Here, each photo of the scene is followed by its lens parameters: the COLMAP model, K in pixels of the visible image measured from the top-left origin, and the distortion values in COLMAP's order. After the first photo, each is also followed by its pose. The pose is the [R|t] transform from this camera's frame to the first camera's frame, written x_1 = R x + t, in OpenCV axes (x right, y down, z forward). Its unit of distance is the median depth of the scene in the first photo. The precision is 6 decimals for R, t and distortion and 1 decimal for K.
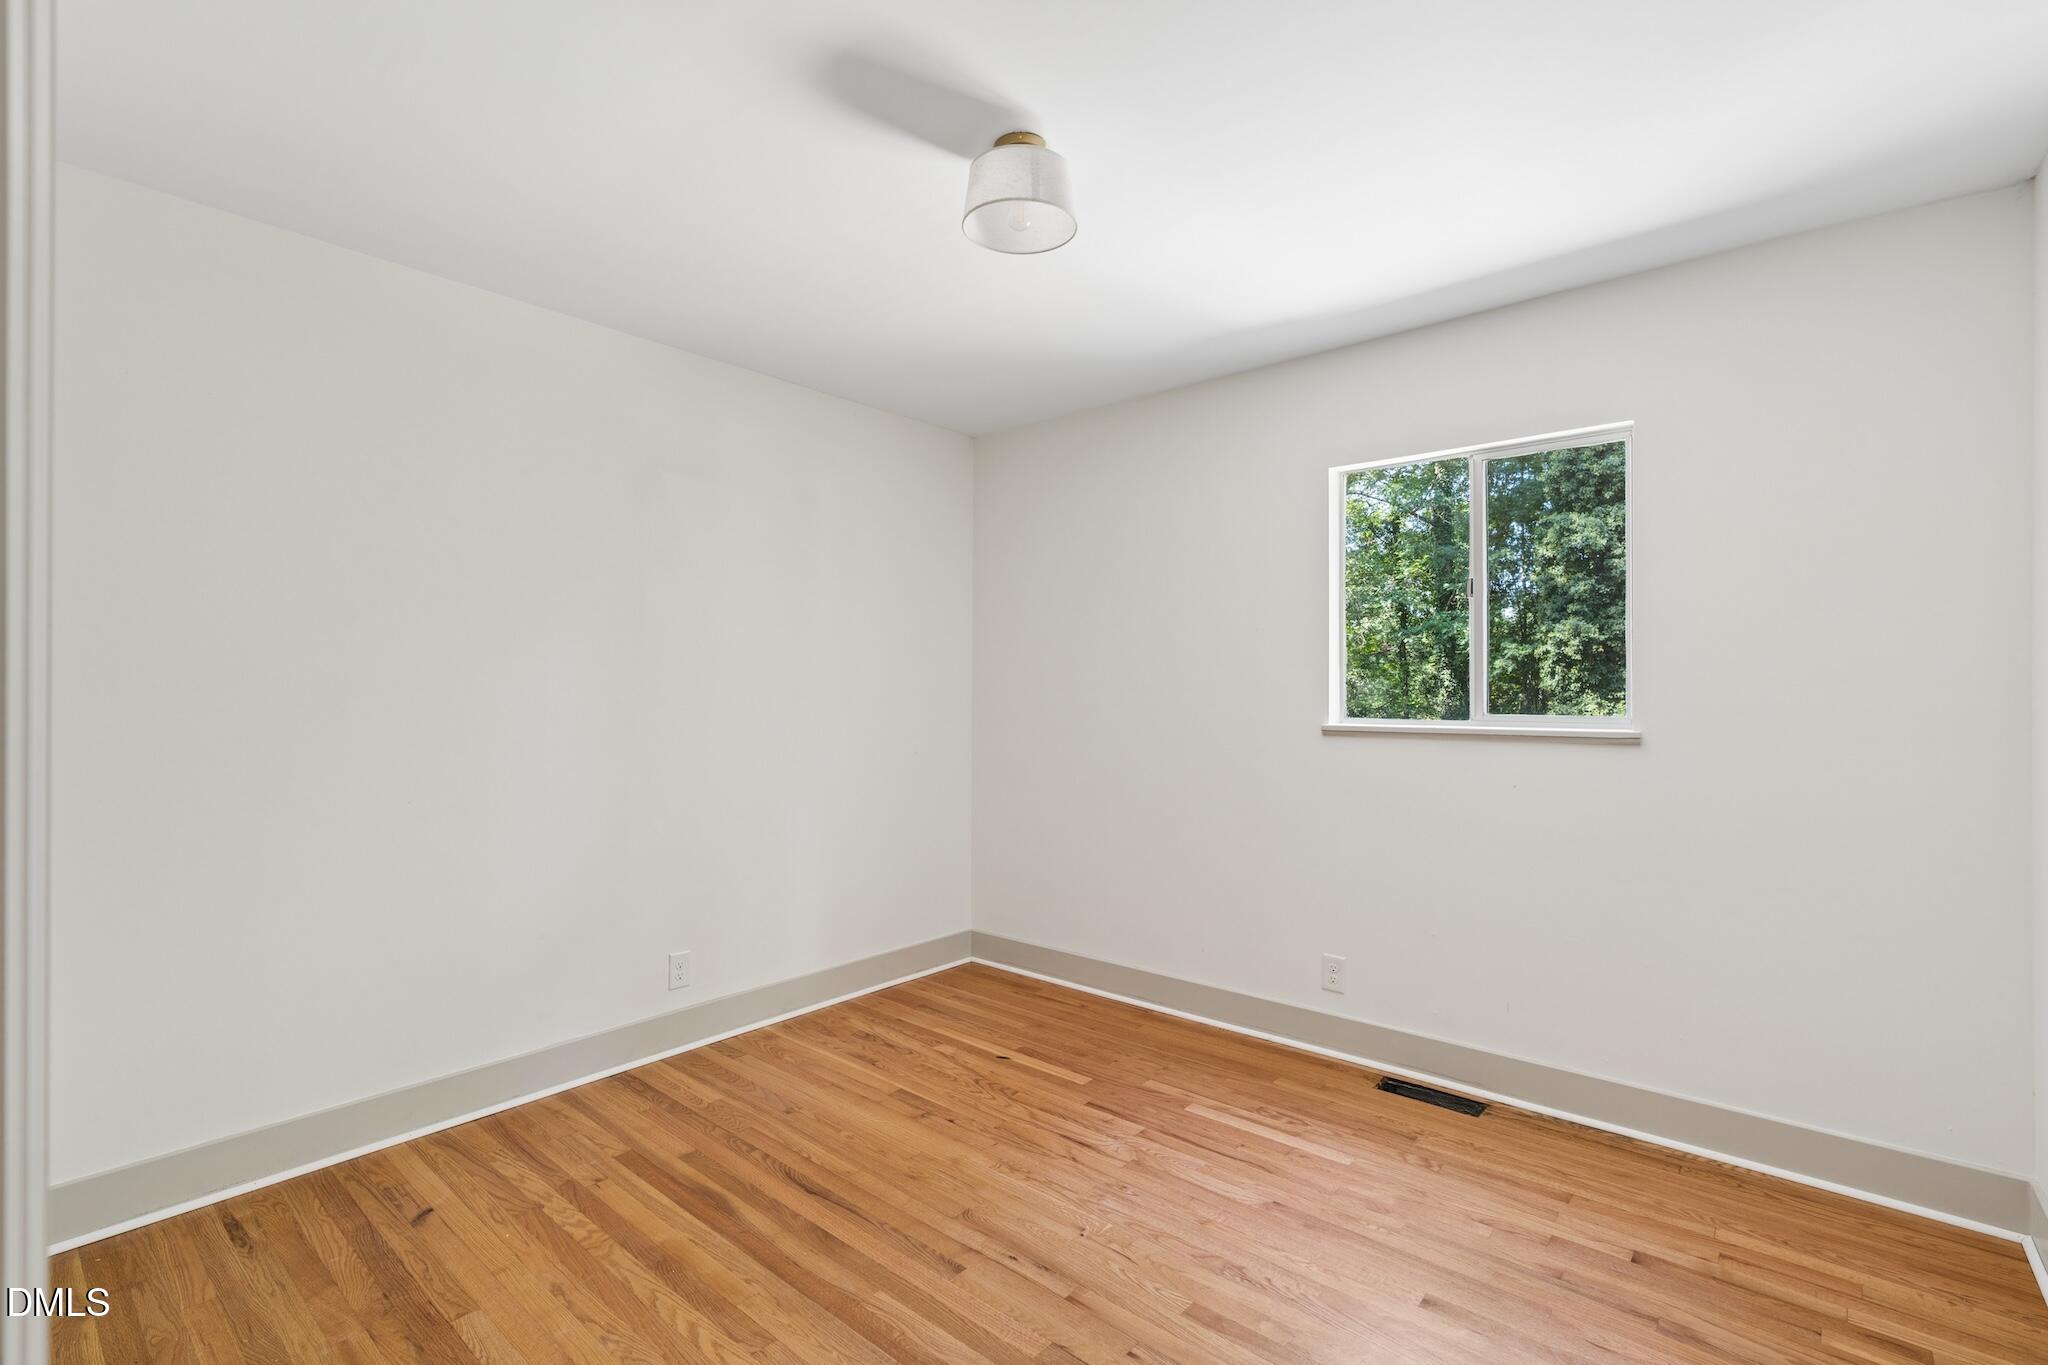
lens RADIAL K [[918.5, 0, 1011.2], [0, 918.5, 687.1], [0, 0, 1]] dist [-0.001284, 0.000105]
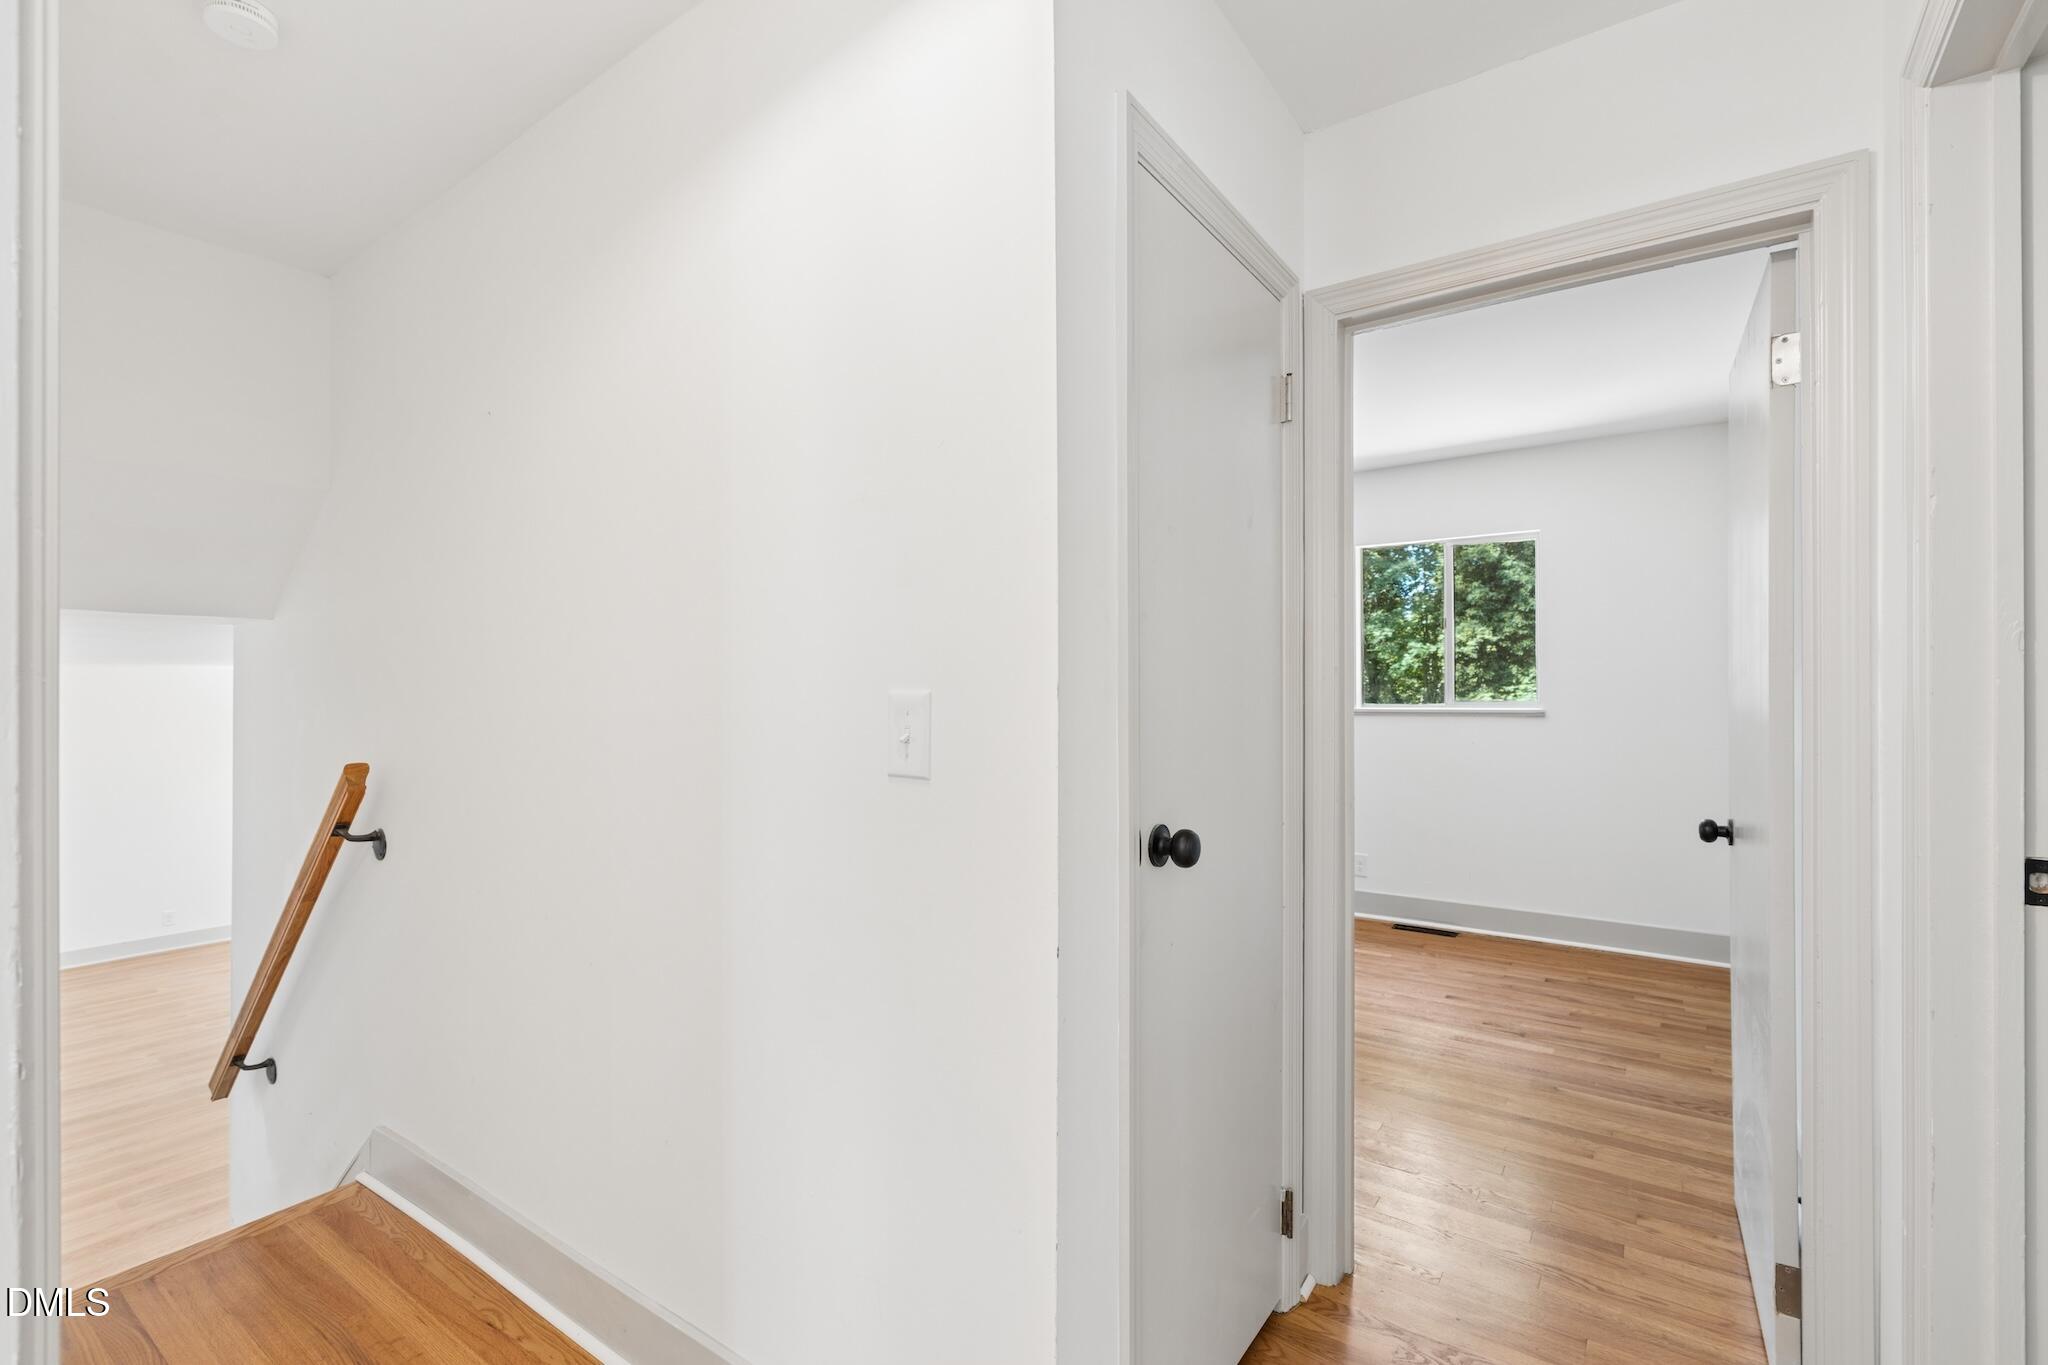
lens RADIAL K [[918.5, 0, 1011.2], [0, 918.5, 687.1], [0, 0, 1]] dist [-0.001284, 0.000105]
pose [[0.995640, -0.004220, 0.093184, -0.427205], [0.003872, 0.999985, 0.003917, -0.002494], [-0.093199, -0.003539, 0.995641, -0.562429]]
